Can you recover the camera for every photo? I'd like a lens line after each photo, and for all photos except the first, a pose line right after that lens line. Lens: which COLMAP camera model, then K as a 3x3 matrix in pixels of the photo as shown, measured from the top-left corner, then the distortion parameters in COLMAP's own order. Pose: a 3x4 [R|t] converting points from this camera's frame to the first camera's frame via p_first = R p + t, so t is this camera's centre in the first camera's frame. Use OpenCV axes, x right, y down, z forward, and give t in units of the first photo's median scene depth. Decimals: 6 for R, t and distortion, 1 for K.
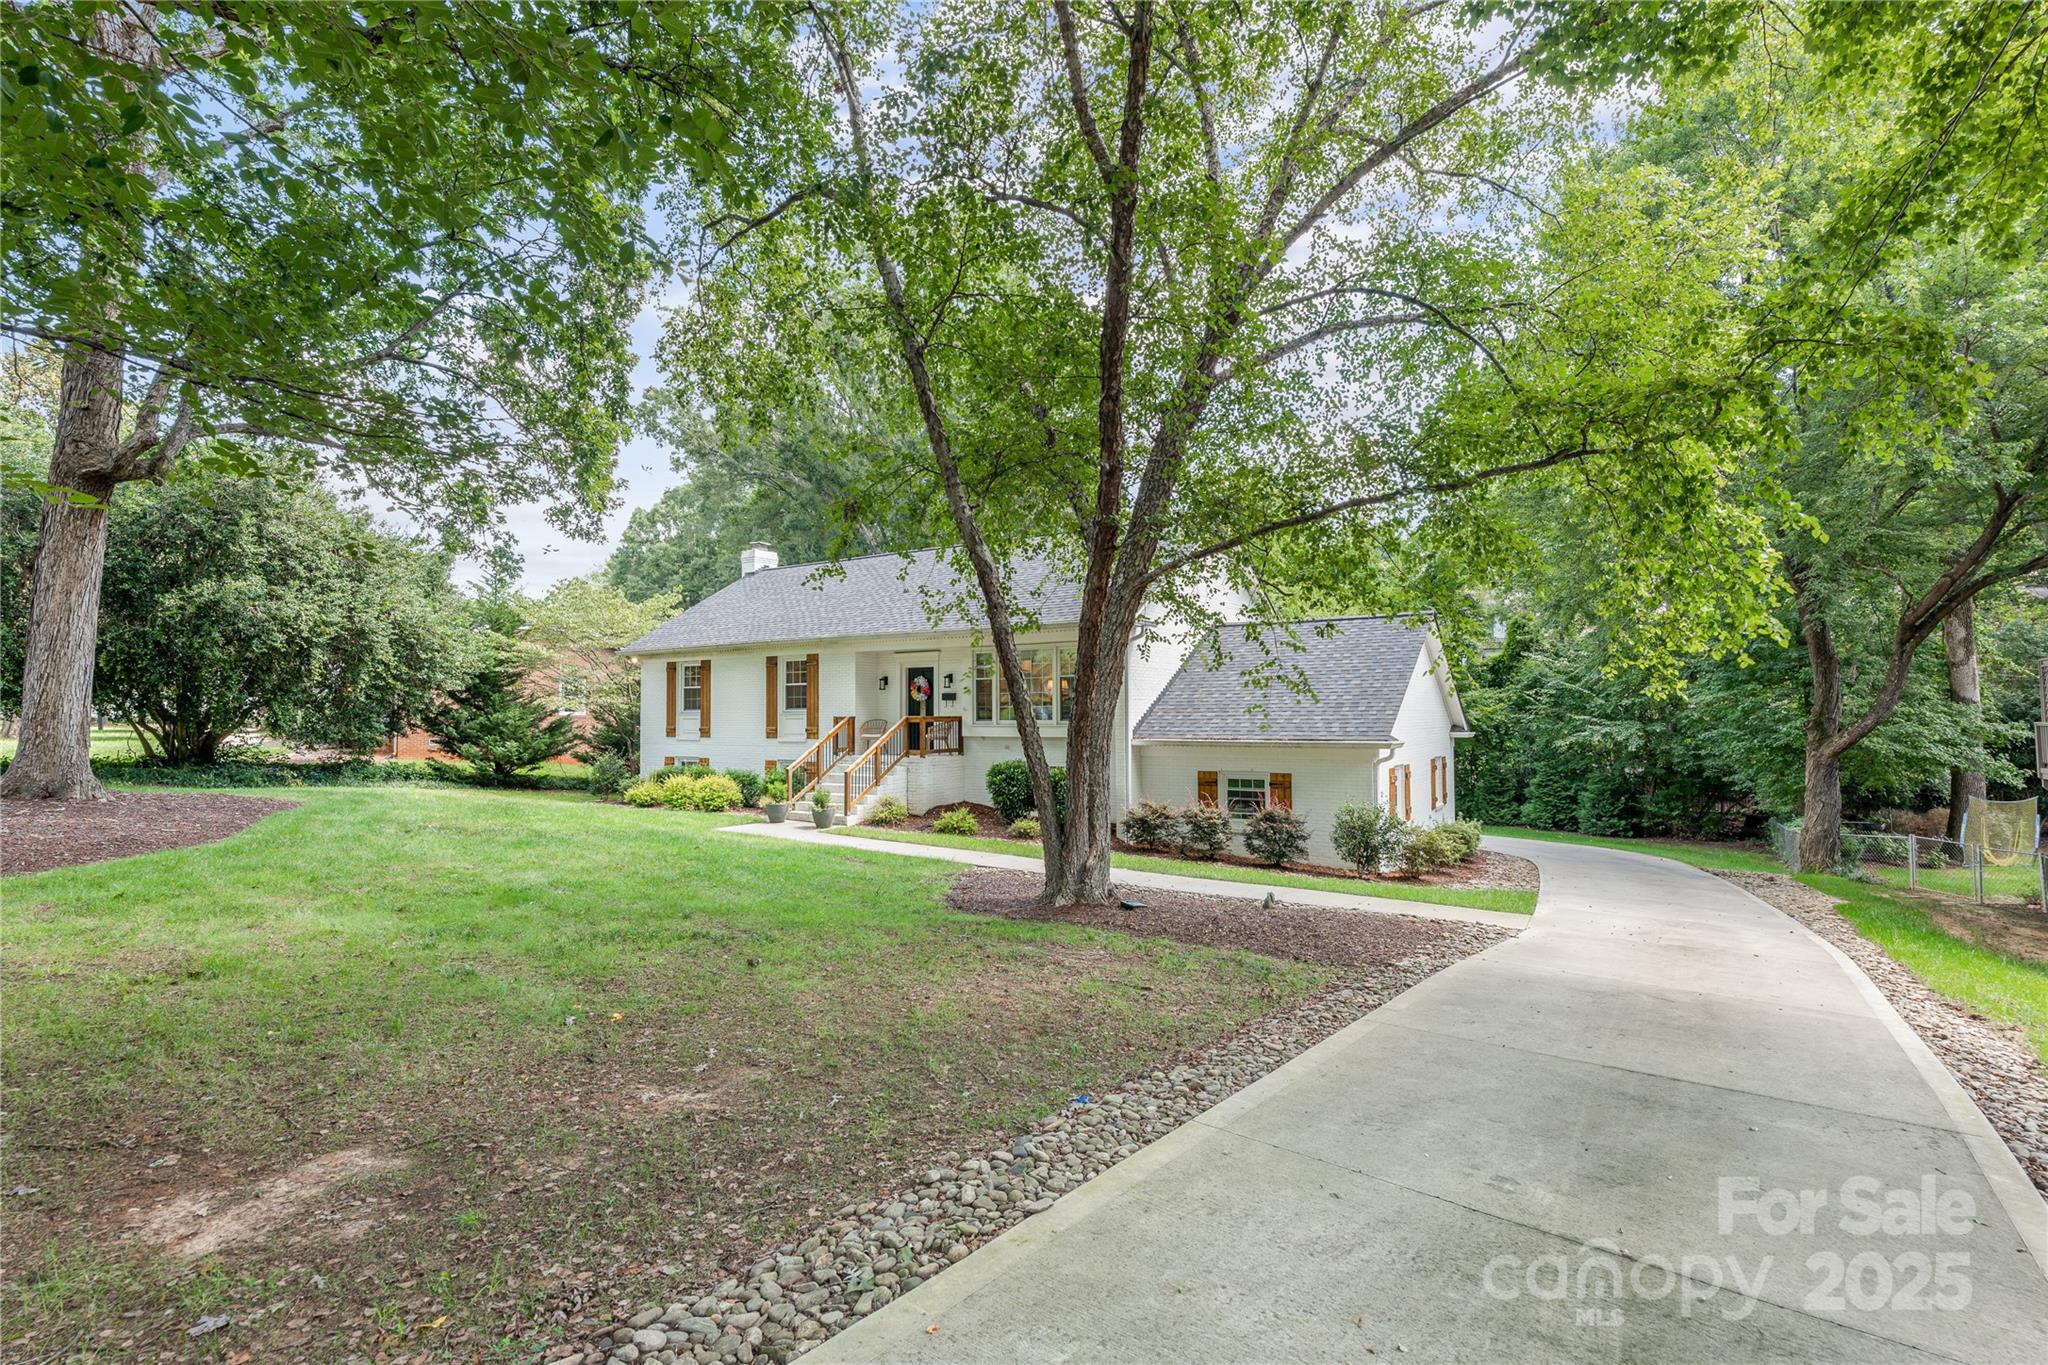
lens RADIAL K [[966.6, 0, 1017.6], [0, 966.6, 691.9], [0, 0, 1]] dist [0.007389, -0.000031]
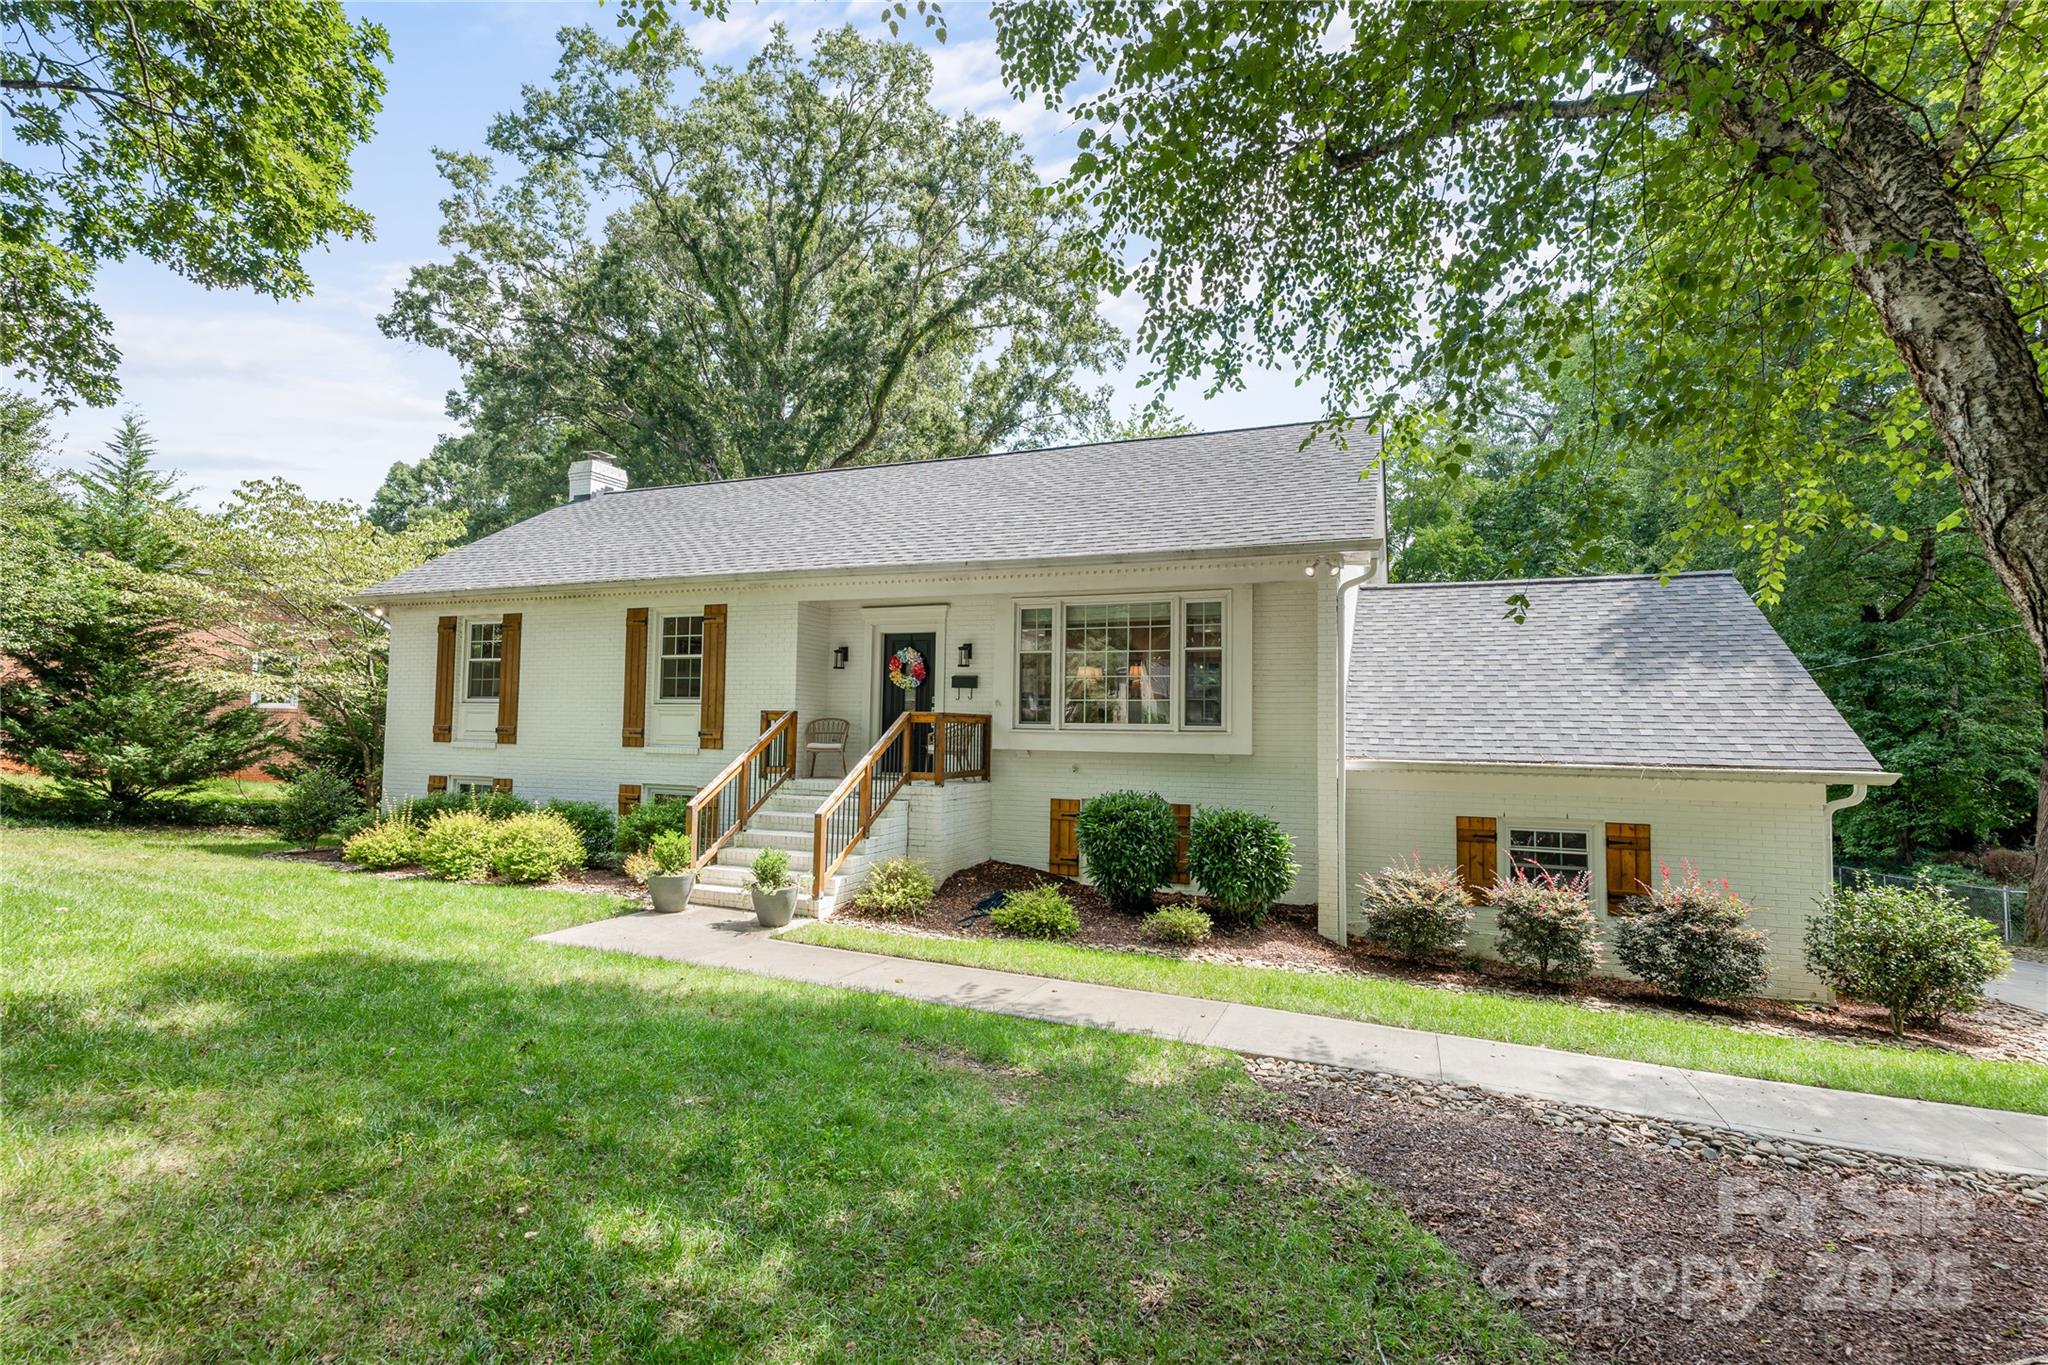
lens RADIAL K [[966.6, 0, 1032.9], [0, 966.6, 681.0], [0, 0, 1]] dist [0.007389, -0.000031]
pose [[0.977516, 0.031447, 0.208501, -0.141215], [-0.025791, 0.999223, -0.029792, 0.019172], [-0.209276, 0.023745, 0.977568, 0.375222]]
